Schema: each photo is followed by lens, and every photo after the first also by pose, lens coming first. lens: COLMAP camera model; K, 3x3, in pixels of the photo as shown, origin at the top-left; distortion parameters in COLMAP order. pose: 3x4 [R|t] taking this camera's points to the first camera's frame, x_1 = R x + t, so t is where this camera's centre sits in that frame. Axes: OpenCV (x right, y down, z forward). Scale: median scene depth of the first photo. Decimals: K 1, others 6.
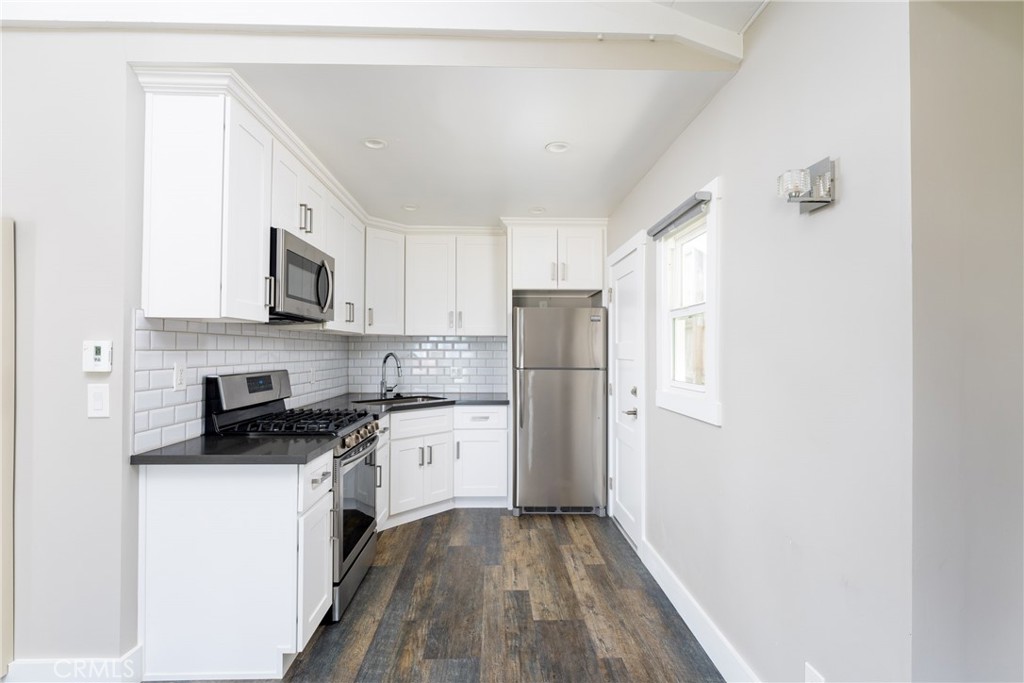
lens RADIAL K [[488.6, 0, 508.8], [0, 488.6, 346.4], [0, 0, 1]] dist [-0.000589, -0.001761]
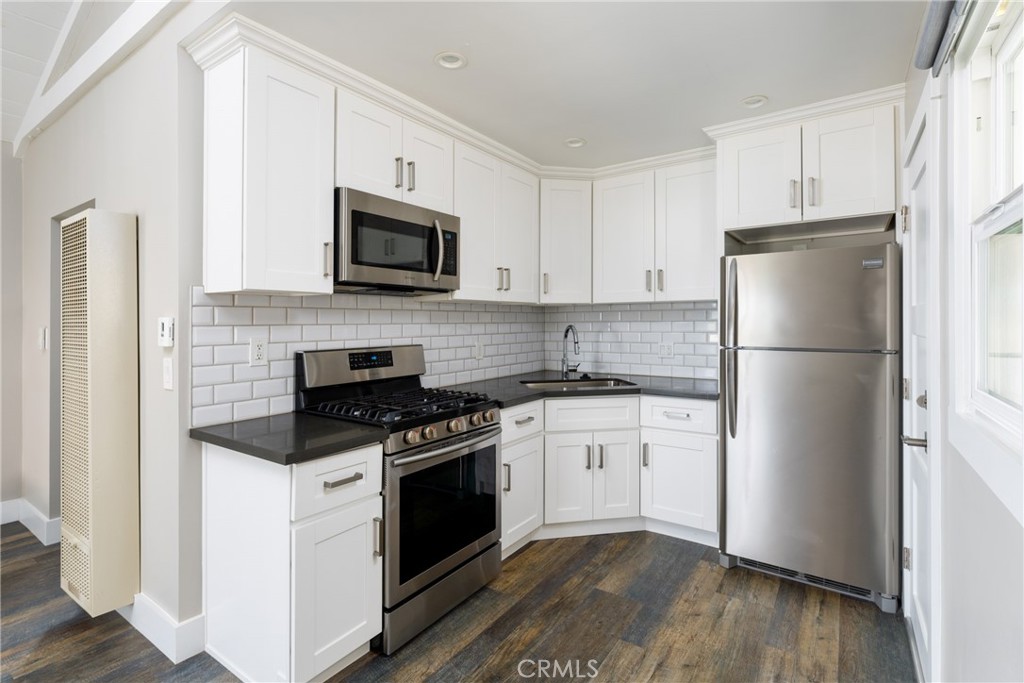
lens RADIAL K [[488.6, 0, 494.9], [0, 488.6, 324.1], [0, 0, 1]] dist [-0.000589, -0.001761]
pose [[0.795693, -0.007010, -0.605660, 0.214808], [0.015399, 0.999844, 0.008657, 0.002733], [0.605505, -0.016215, 0.795676, 0.345038]]
